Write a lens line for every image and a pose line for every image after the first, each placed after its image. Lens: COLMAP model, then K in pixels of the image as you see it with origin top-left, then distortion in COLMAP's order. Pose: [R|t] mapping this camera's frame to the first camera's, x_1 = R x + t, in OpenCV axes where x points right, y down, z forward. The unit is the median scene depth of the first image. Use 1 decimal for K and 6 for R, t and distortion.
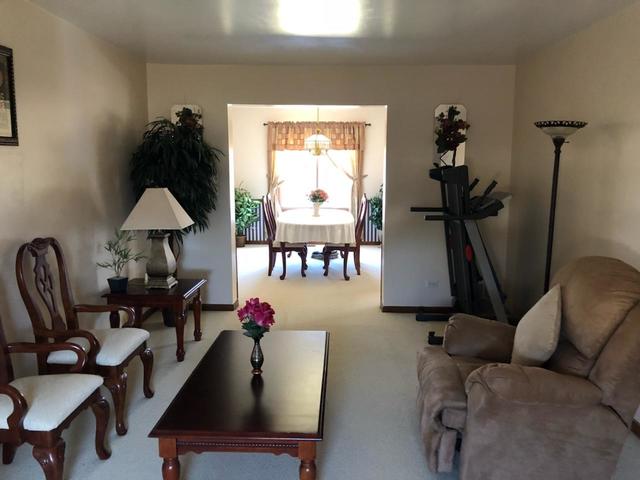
lens RADIAL K [[514.7, 0, 319.7], [0, 514.7, 244.8], [0, 0, 1]] dist [0.029077, 0.003719]
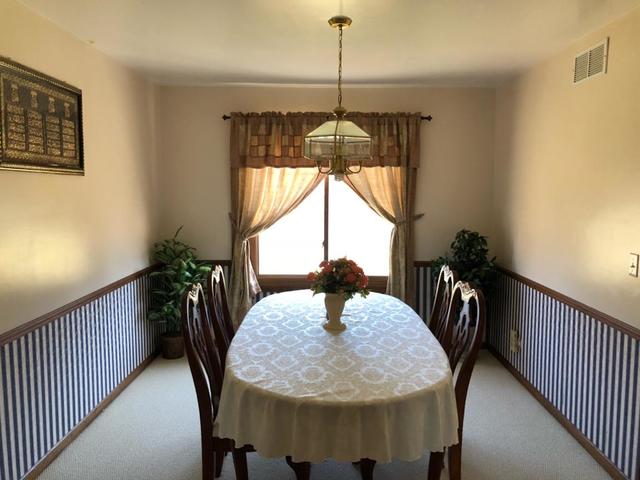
lens RADIAL K [[514.7, 0, 321.1], [0, 514.7, 236.3], [0, 0, 1]] dist [0.029077, 0.003719]
pose [[0.999891, -0.001033, 0.014722, -0.018579], [0.001939, 0.998096, -0.061654, -0.083094], [-0.014630, 0.061675, 0.997989, 0.491712]]
